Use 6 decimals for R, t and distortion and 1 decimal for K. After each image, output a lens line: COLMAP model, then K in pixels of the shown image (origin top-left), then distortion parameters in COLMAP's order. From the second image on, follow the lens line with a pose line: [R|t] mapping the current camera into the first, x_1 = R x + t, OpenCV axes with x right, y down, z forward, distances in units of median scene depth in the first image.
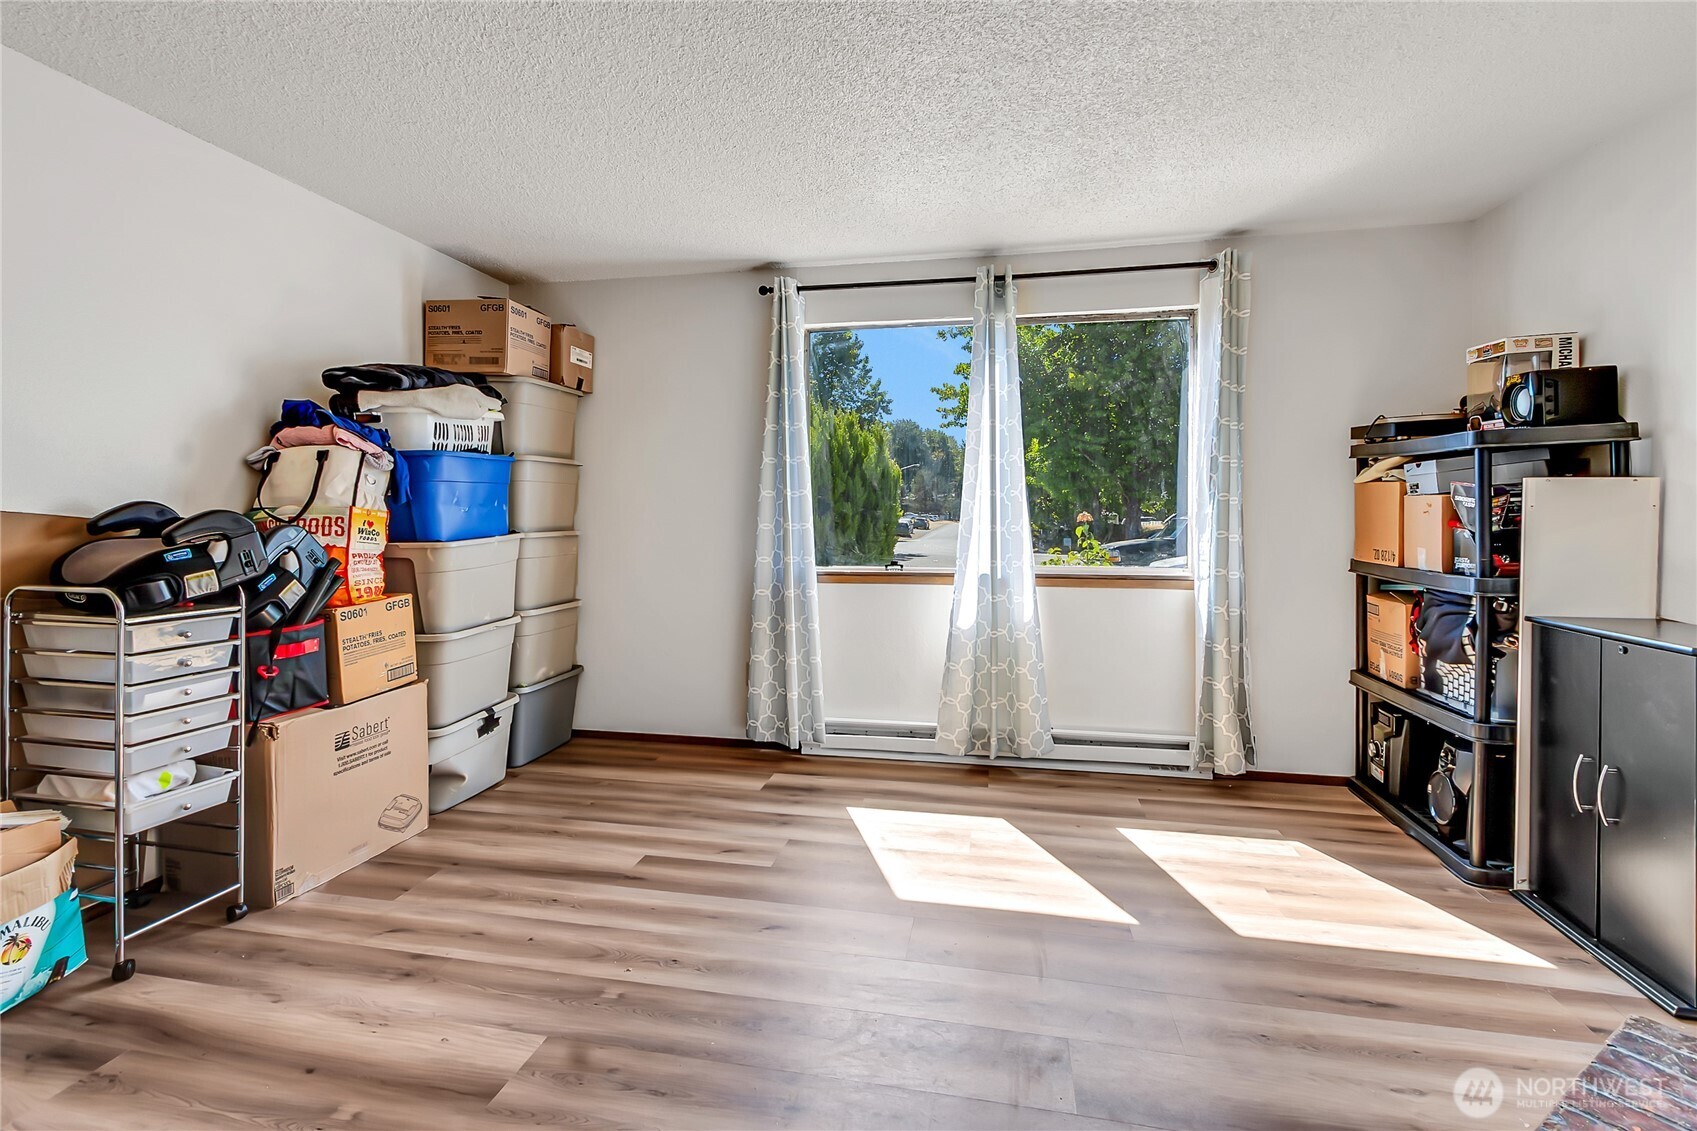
lens RADIAL K [[790.5, 0, 848.1], [0, 790.5, 527.0], [0, 0, 1]] dist [0.004115, -0.000392]
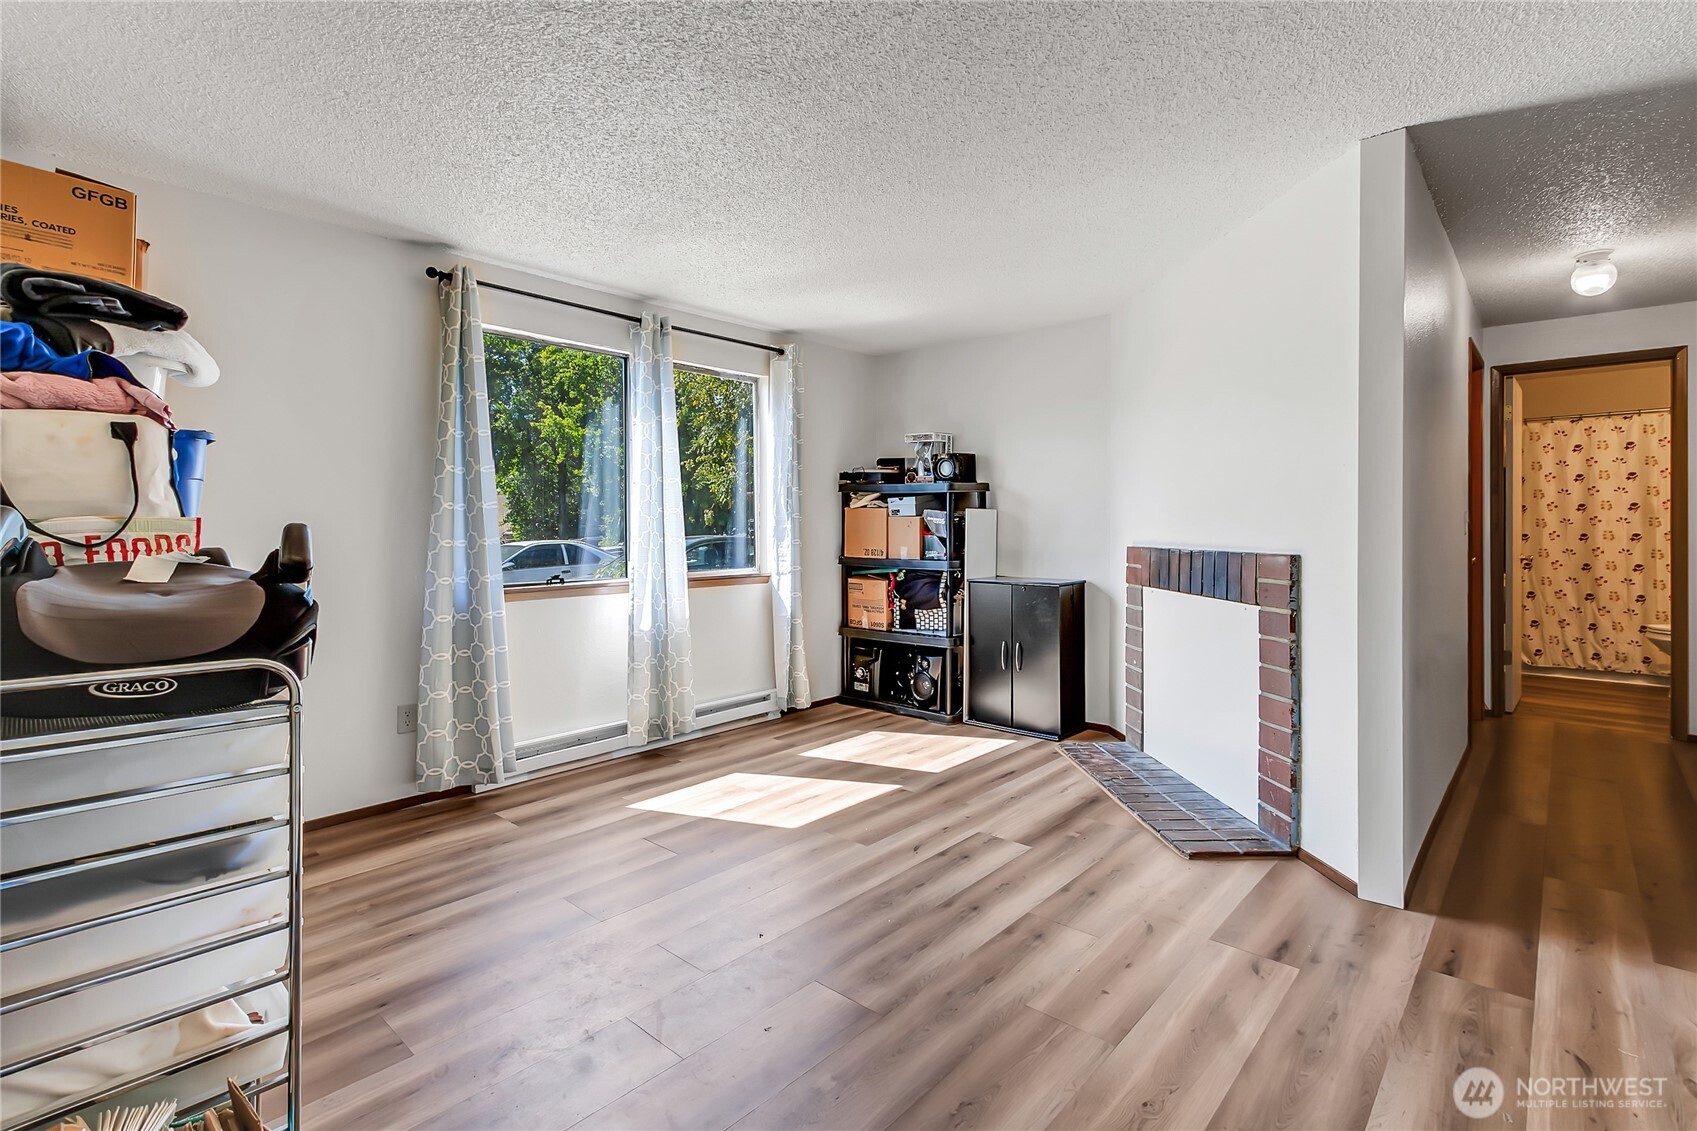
lens RADIAL K [[790.5, 0, 848.1], [0, 790.5, 527.0], [0, 0, 1]] dist [0.004115, -0.000392]
pose [[0.505628, -0.001669, 0.862750, -0.790411], [0.017493, 0.999812, -0.008318, -0.004393], [-0.862574, 0.019298, 0.505563, 0.212500]]
